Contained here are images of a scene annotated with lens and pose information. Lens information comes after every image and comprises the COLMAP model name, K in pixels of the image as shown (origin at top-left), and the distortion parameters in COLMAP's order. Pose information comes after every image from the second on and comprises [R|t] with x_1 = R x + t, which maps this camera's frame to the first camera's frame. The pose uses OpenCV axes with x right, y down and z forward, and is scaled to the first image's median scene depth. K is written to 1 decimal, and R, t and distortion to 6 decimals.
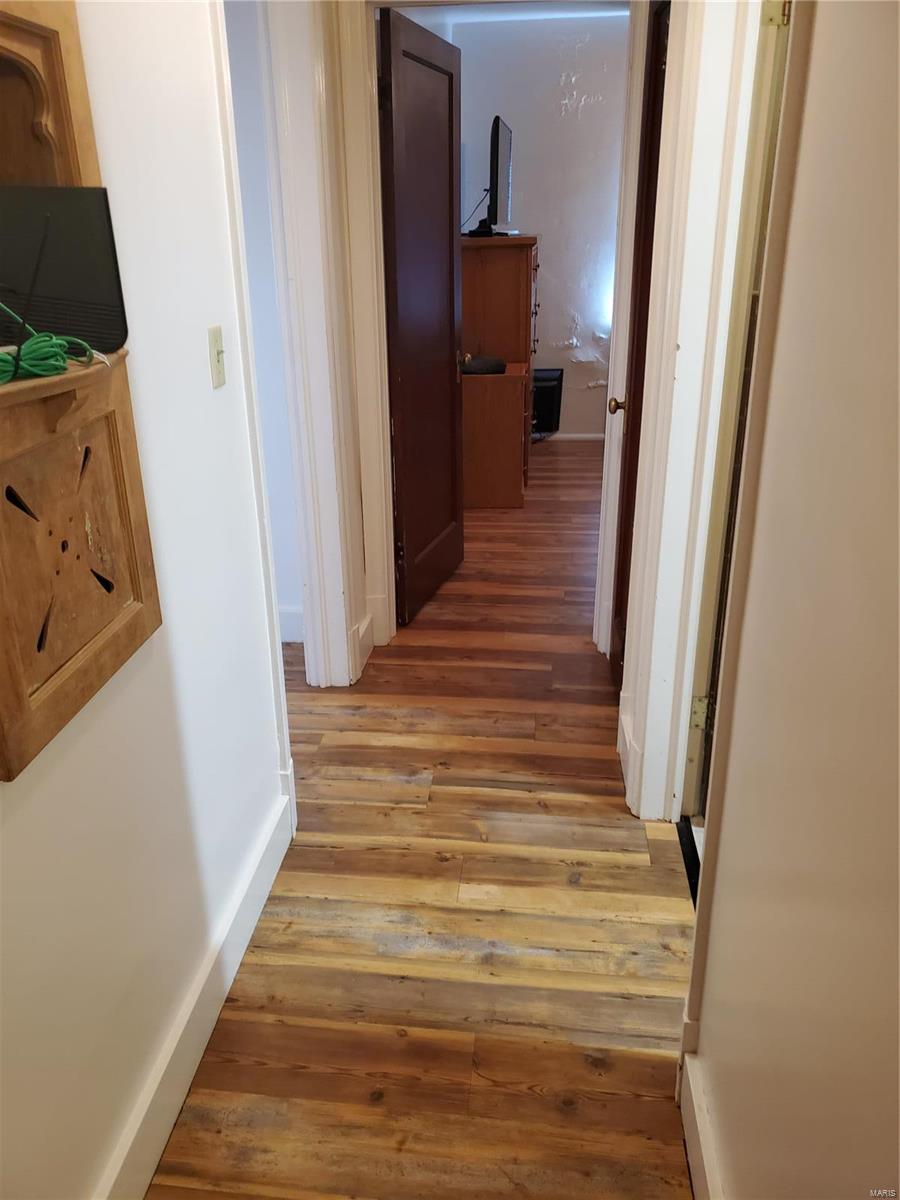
lens RADIAL K [[930.8, 0, 450.1], [0, 930.8, 601.2], [0, 0, 1]] dist [0.028904, -0.018418]
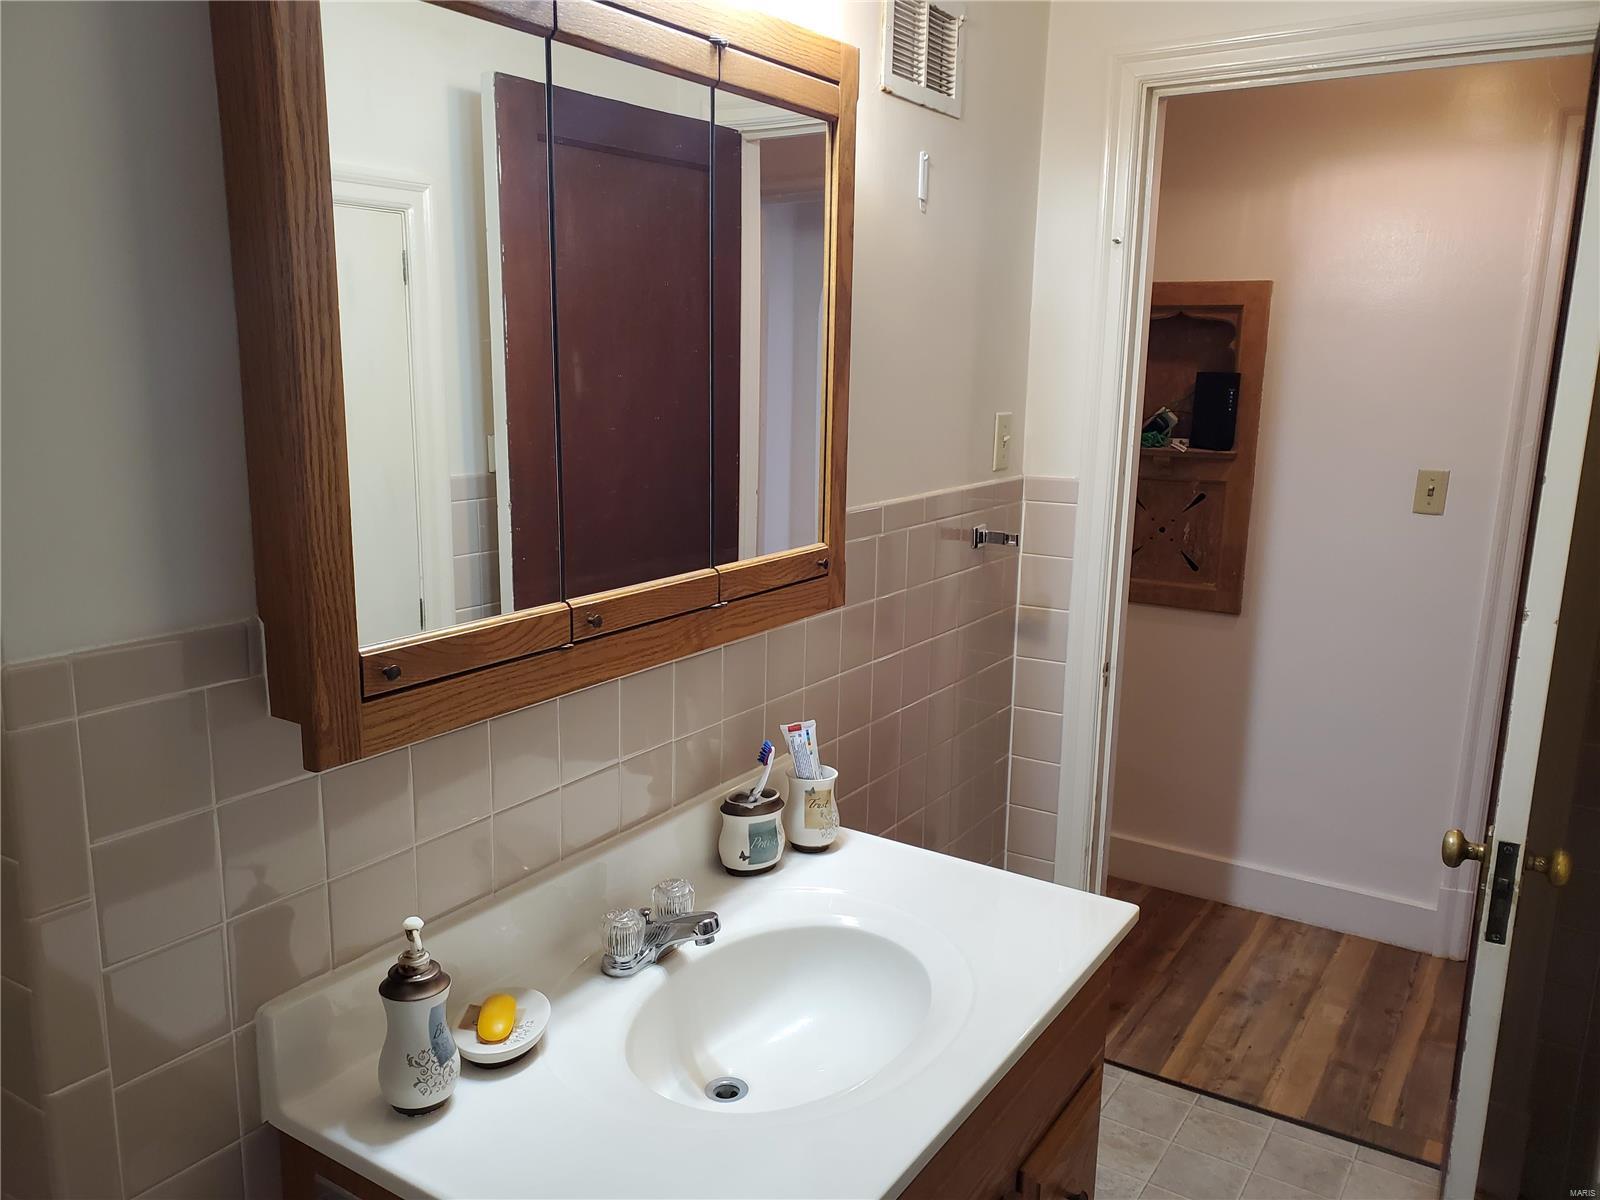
lens RADIAL K [[1241.0, 0, 799.9], [0, 1241.0, 602.8], [0, 0, 1]] dist [0.028904, -0.018418]
pose [[-0.435480, 0.185806, -0.880814, 1.555054], [-0.356096, 0.863100, 0.358125, -0.399792], [0.826773, 0.469611, -0.309698, 0.799808]]
